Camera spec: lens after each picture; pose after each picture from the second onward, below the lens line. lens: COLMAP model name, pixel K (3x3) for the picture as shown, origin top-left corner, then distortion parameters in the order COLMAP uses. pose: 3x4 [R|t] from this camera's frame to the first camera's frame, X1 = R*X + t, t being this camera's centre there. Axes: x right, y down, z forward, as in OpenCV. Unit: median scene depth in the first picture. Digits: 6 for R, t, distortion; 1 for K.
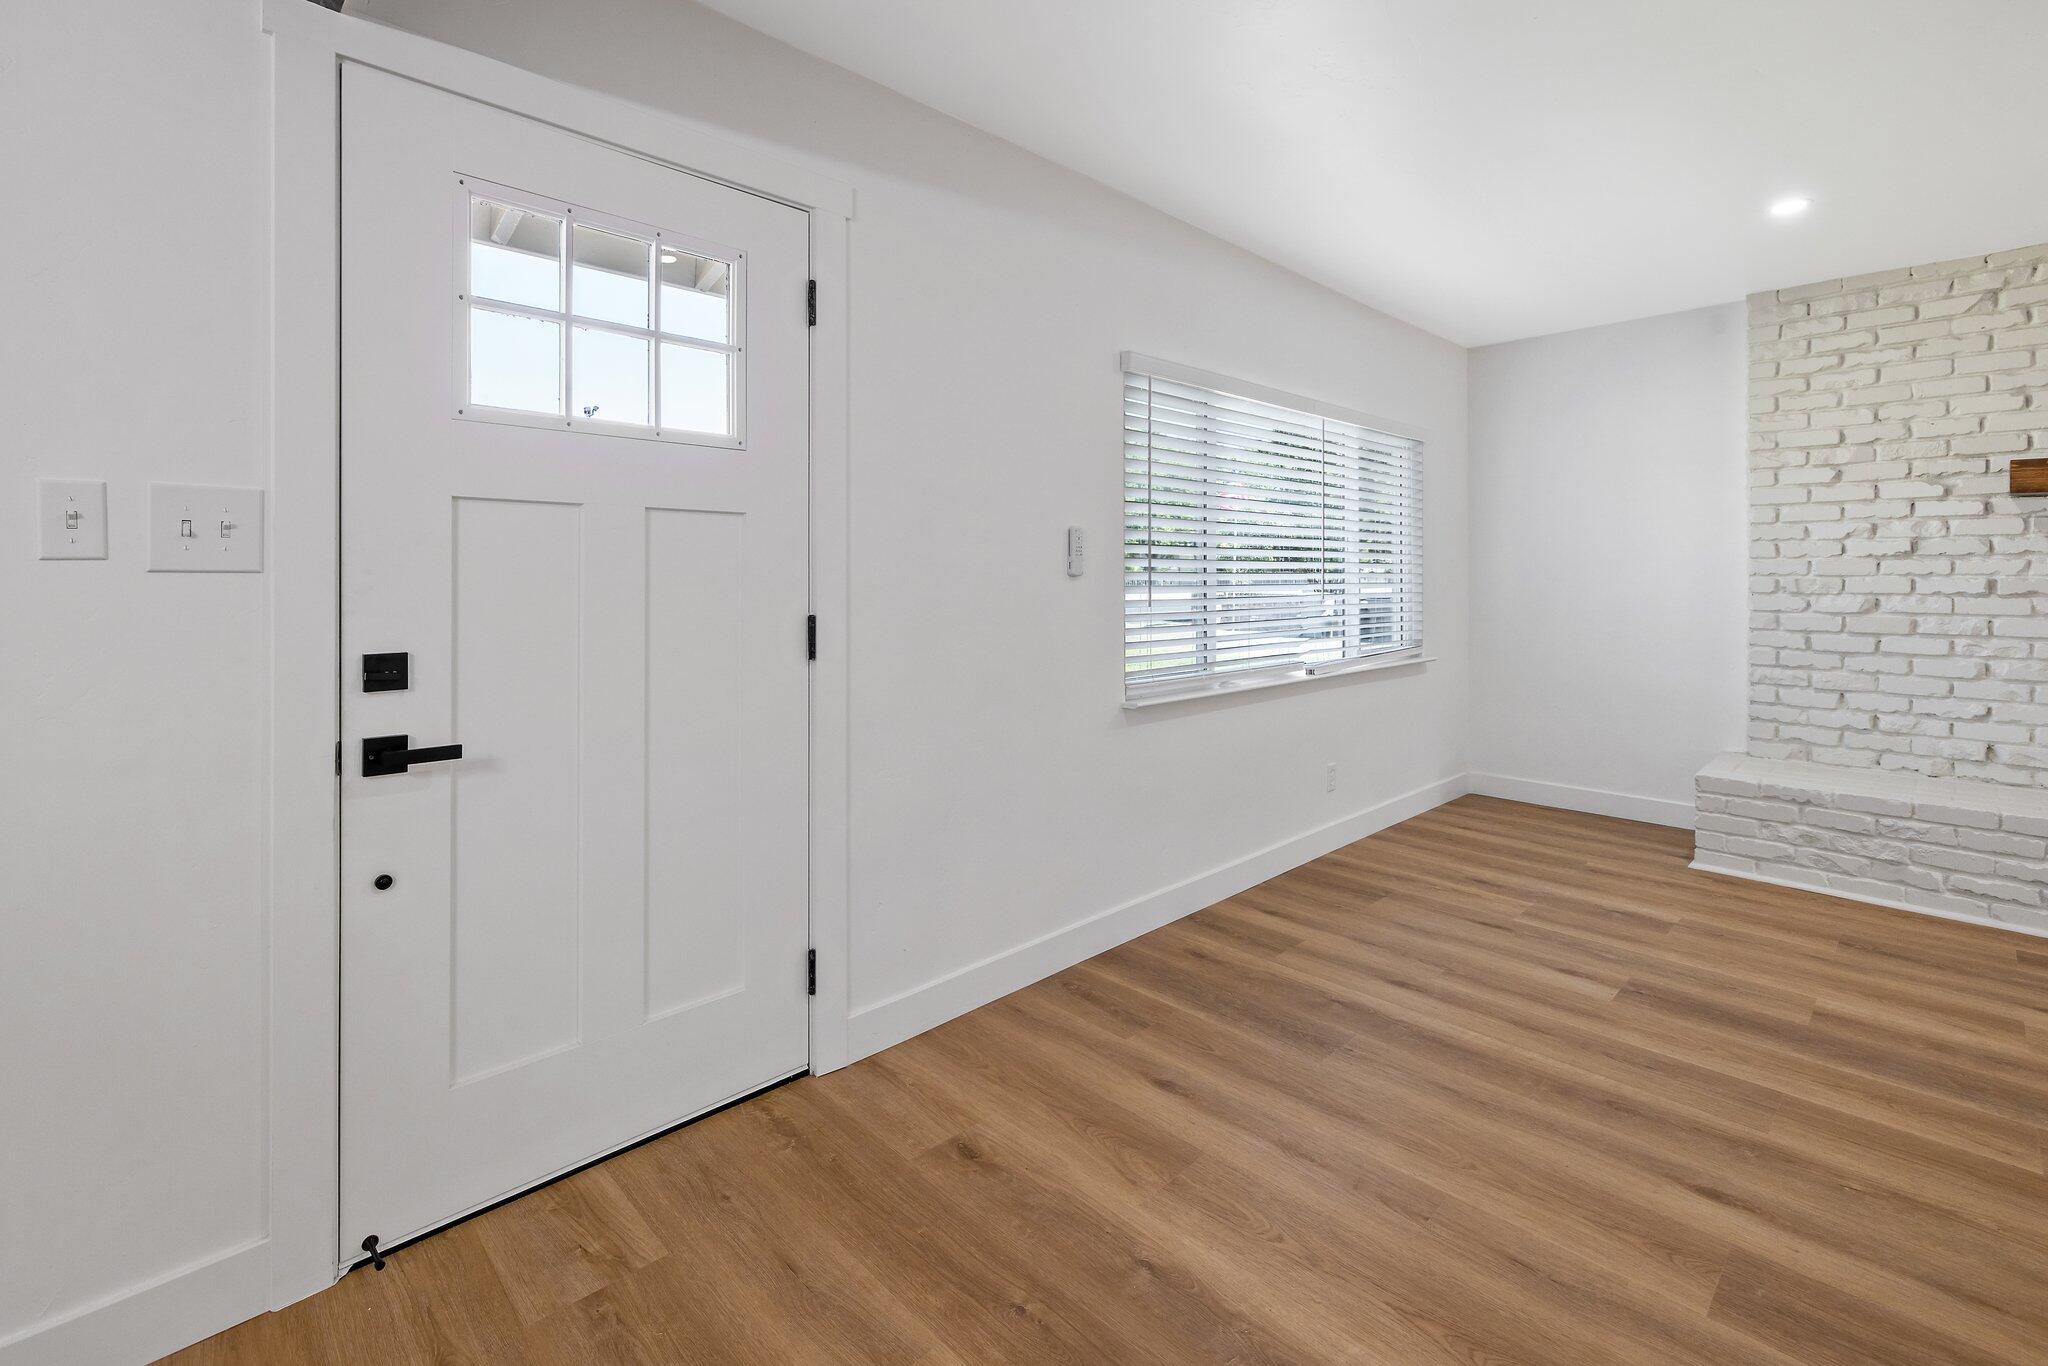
lens RADIAL K [[921.4, 0, 1037.2], [0, 921.4, 571.7], [0, 0, 1]] dist [-0.007149, -0.000062]
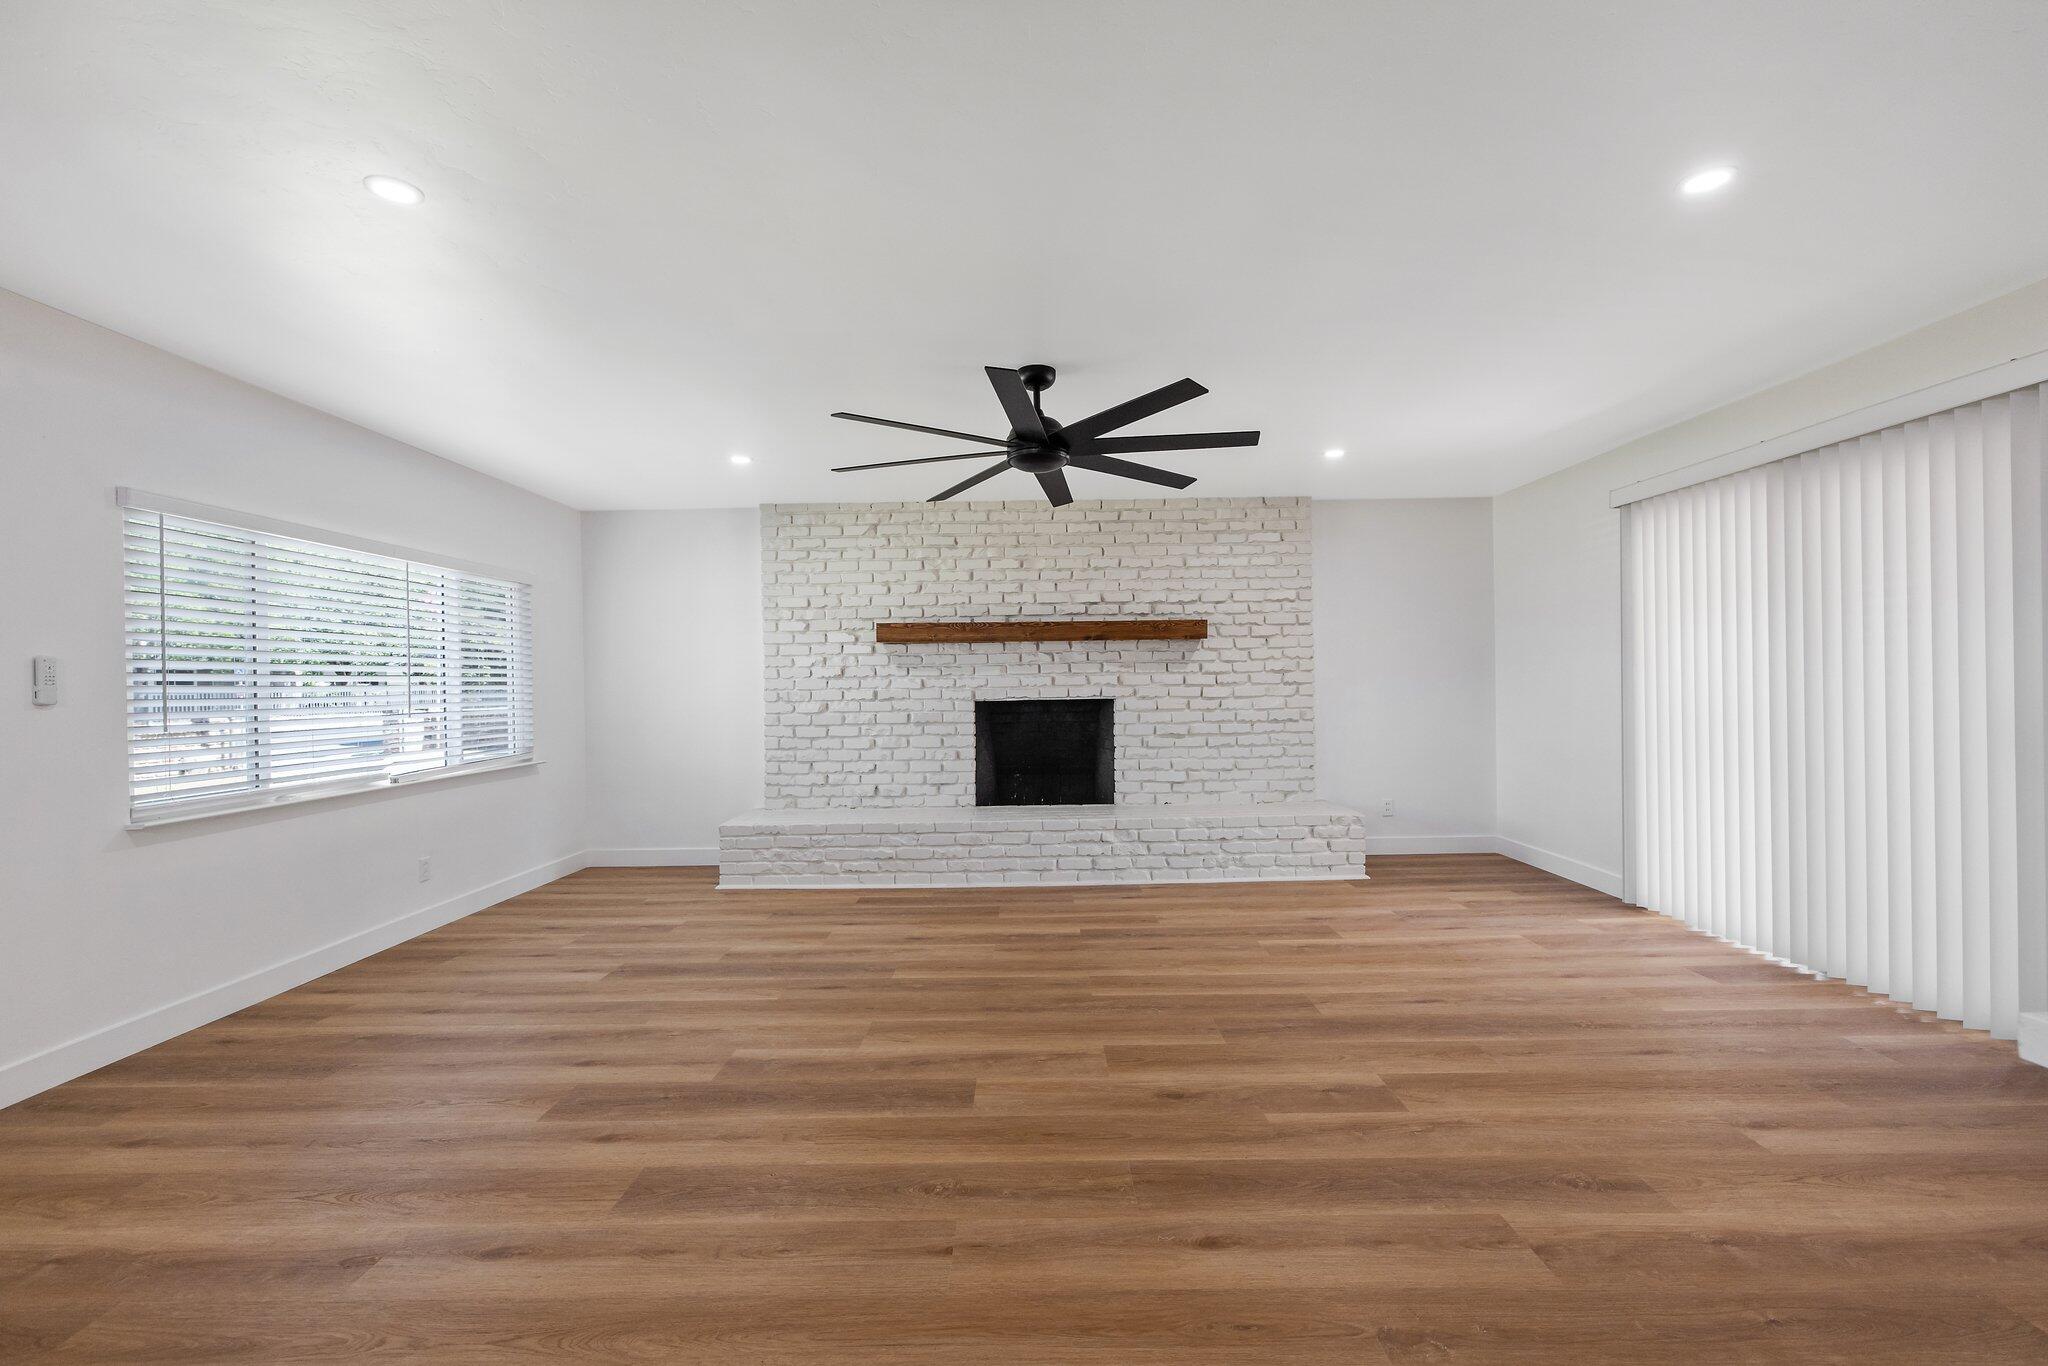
lens RADIAL K [[843.2, 0, 1039.2], [0, 843.2, 689.2], [0, 0, 1]] dist [0.001877, -0.001085]
pose [[0.695615, -0.015640, 0.718244, 0.109574], [0.012624, 0.999875, 0.009546, -0.006207], [-0.718304, 0.002427, 0.695725, -0.346357]]
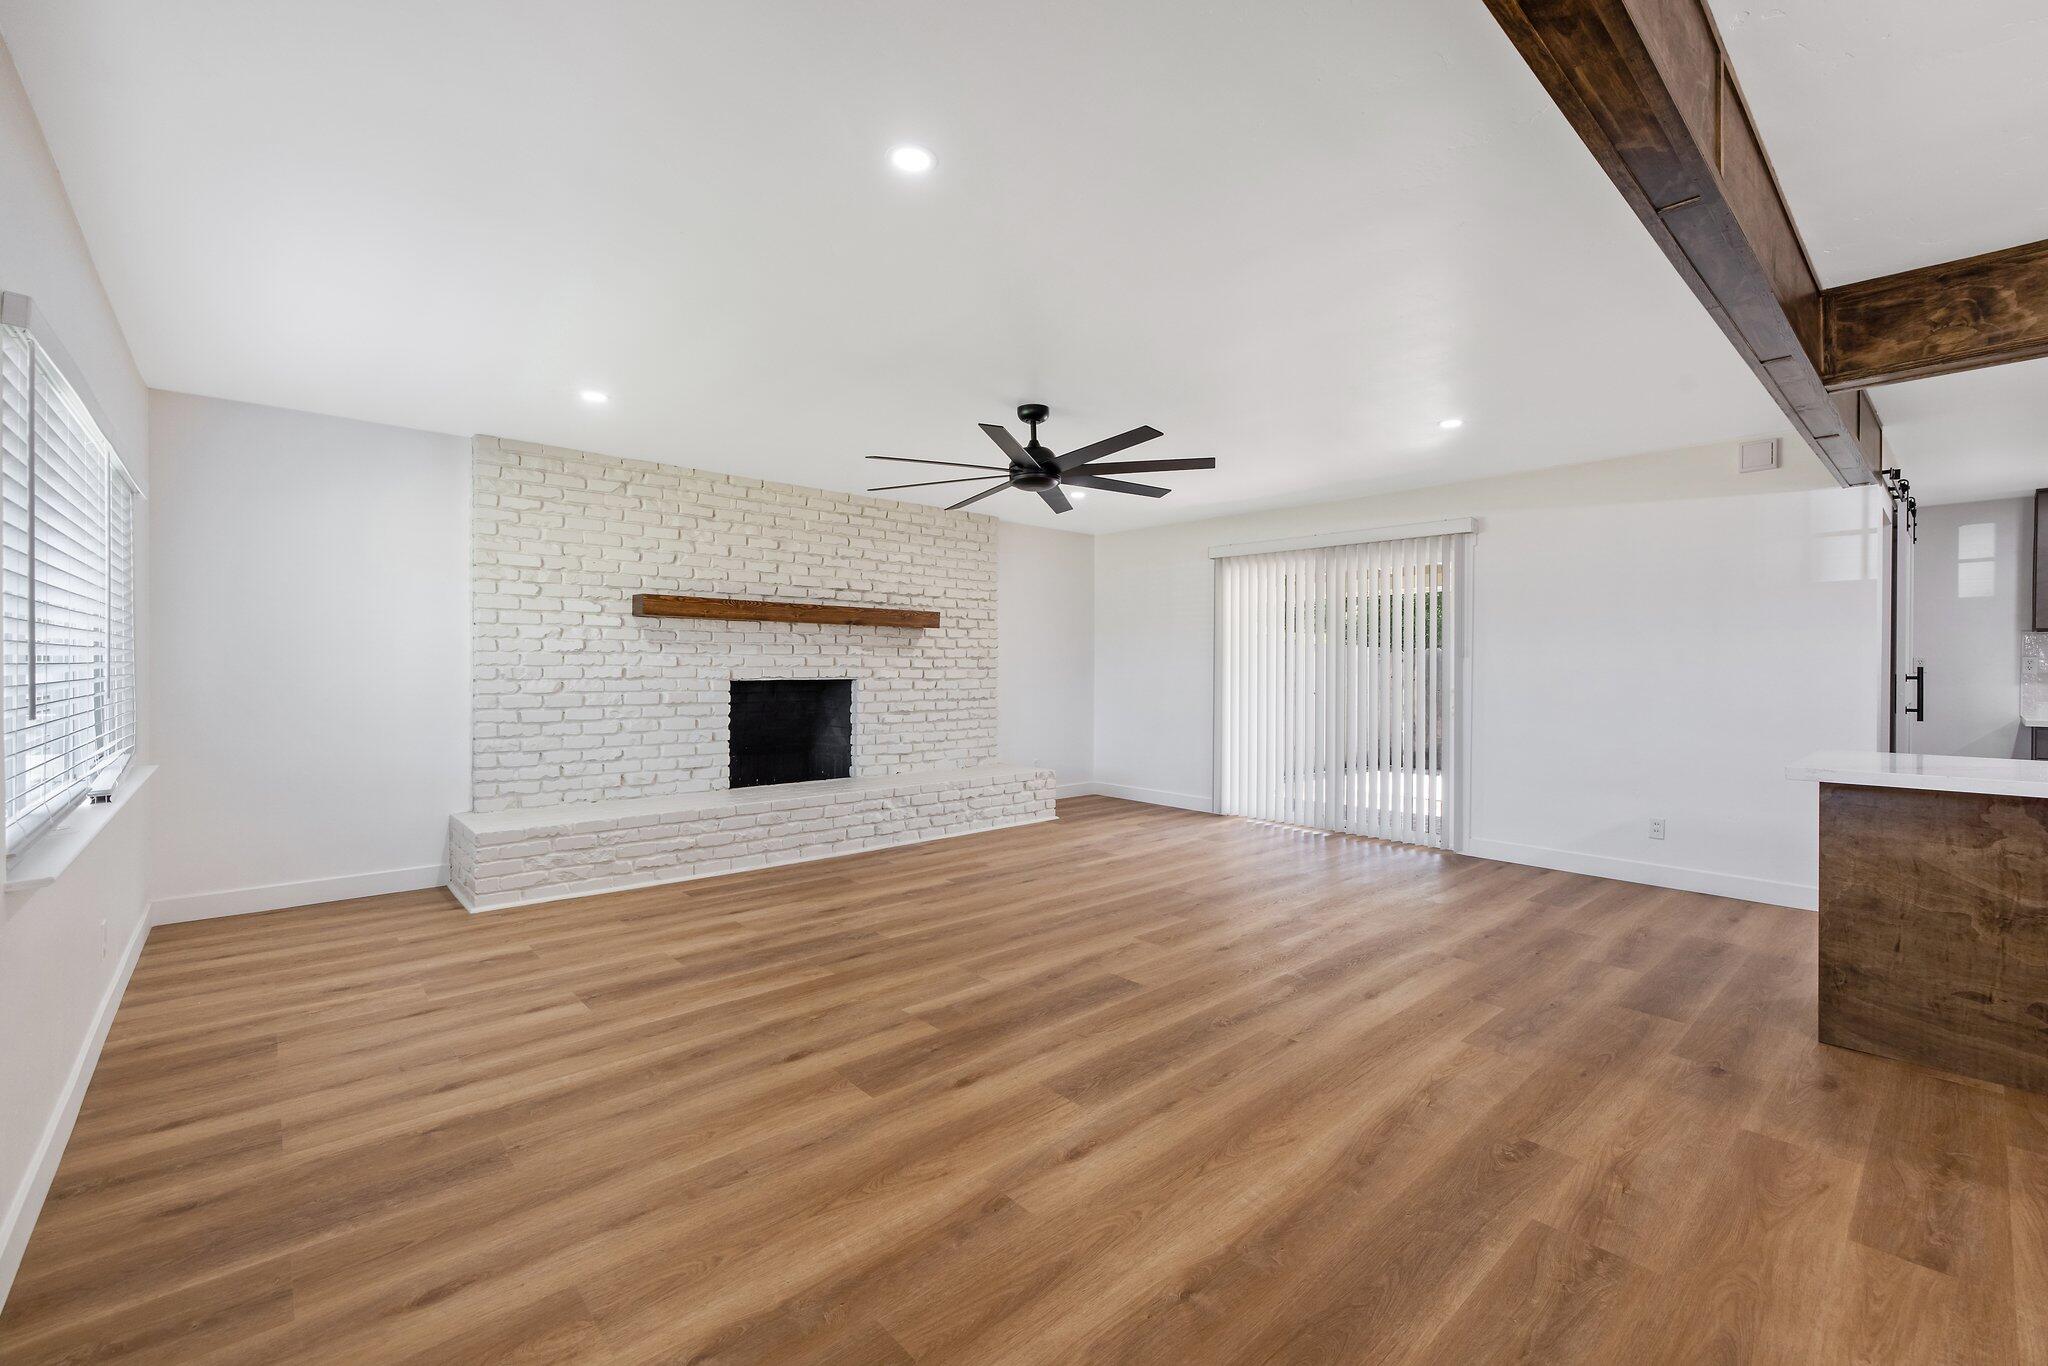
lens RADIAL K [[843.2, 0, 998.4], [0, 843.2, 672.0], [0, 0, 1]] dist [0.001877, -0.001085]
pose [[0.054999, -0.008423, 0.998451, -0.358991], [-0.010147, 0.999908, 0.008994, -0.004718], [-0.998435, -0.010626, 0.054909, 0.289577]]
